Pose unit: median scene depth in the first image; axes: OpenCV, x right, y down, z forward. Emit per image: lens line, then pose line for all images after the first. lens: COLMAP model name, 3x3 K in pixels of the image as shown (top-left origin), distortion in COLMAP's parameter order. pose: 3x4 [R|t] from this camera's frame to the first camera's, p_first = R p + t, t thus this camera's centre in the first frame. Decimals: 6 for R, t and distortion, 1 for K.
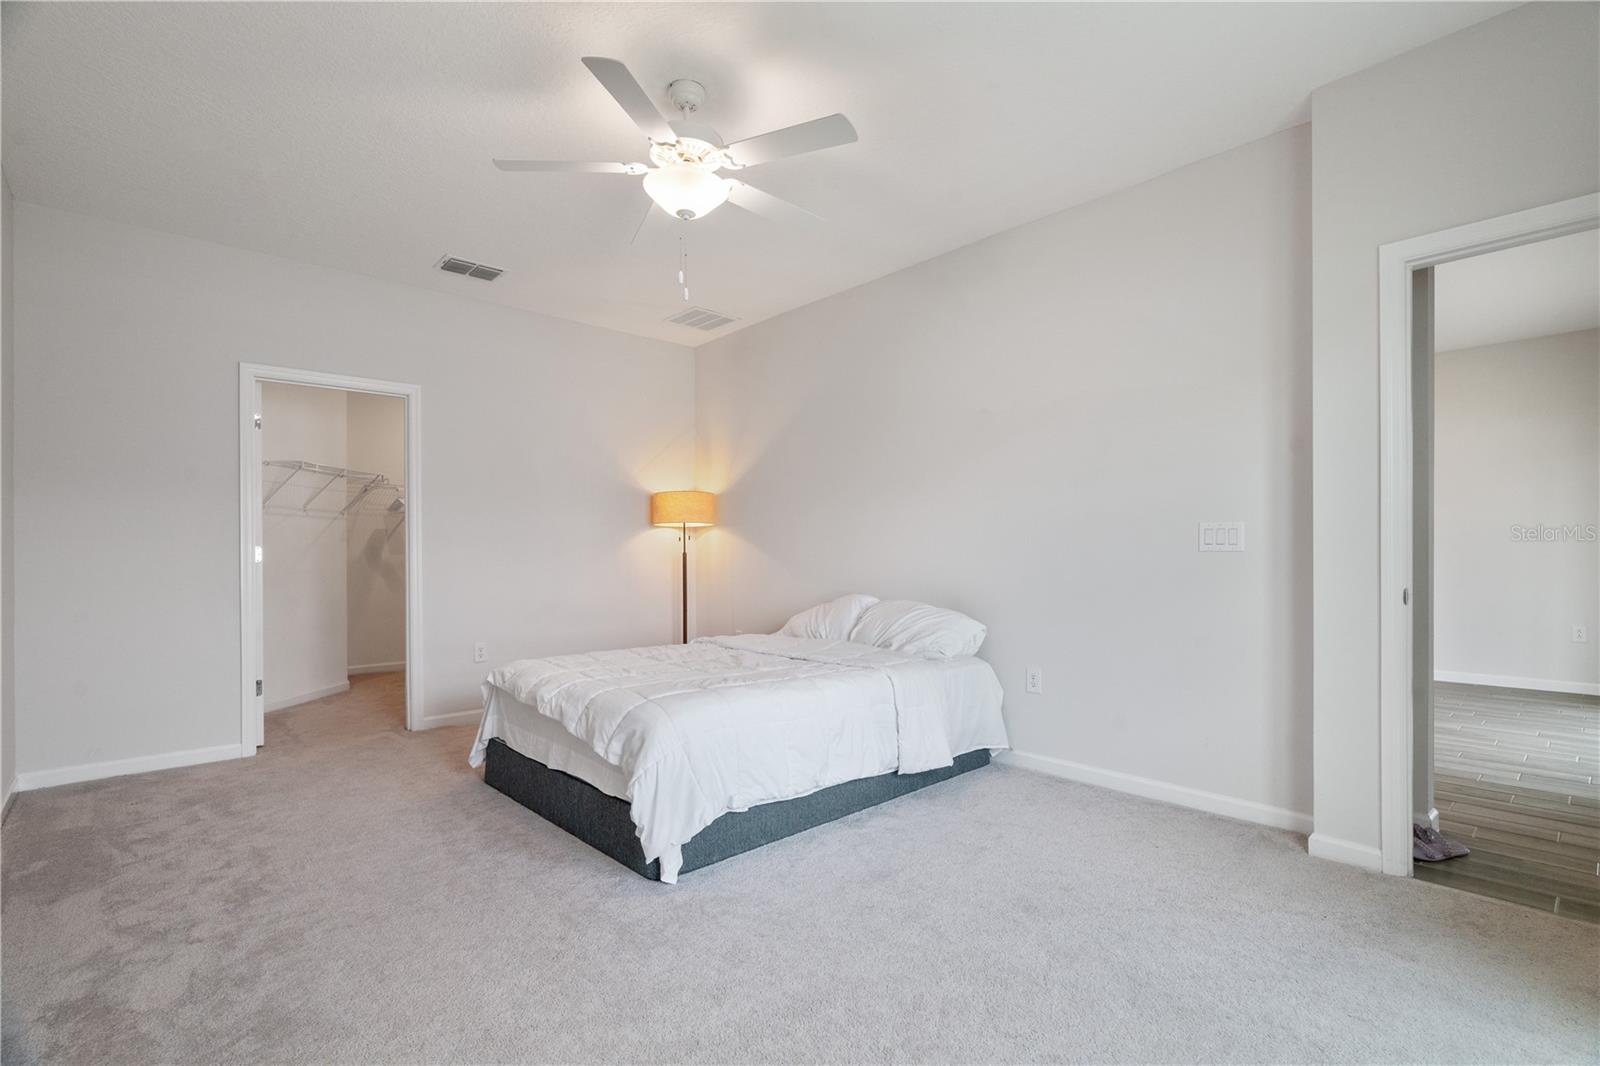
lens RADIAL K [[743.0, 0, 807.4], [0, 743.0, 538.6], [0, 0, 1]] dist [-0.008926, 0.003449]
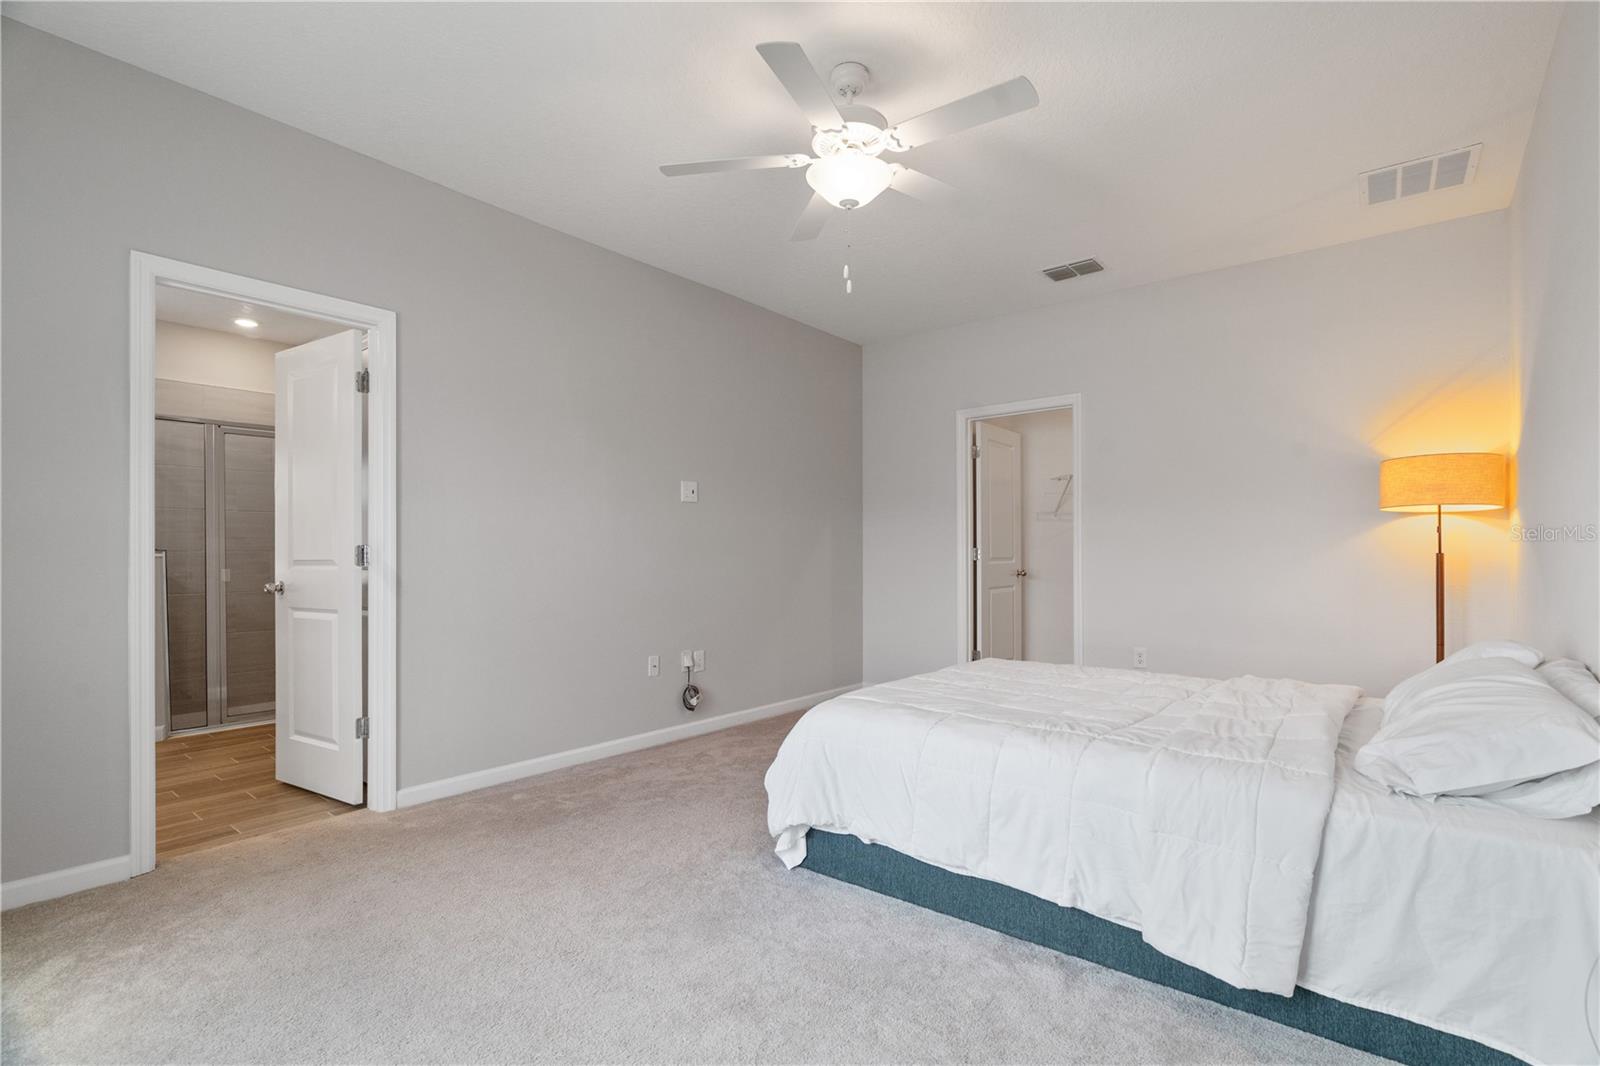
lens RADIAL K [[743.0, 0, 806.3], [0, 743.0, 547.3], [0, 0, 1]] dist [-0.008926, 0.003449]
pose [[0.147758, -0.005401, -0.989009, 0.469118], [0.018515, 0.999825, -0.002694, 0.007112], [0.988850, -0.017914, 0.147832, 0.476131]]
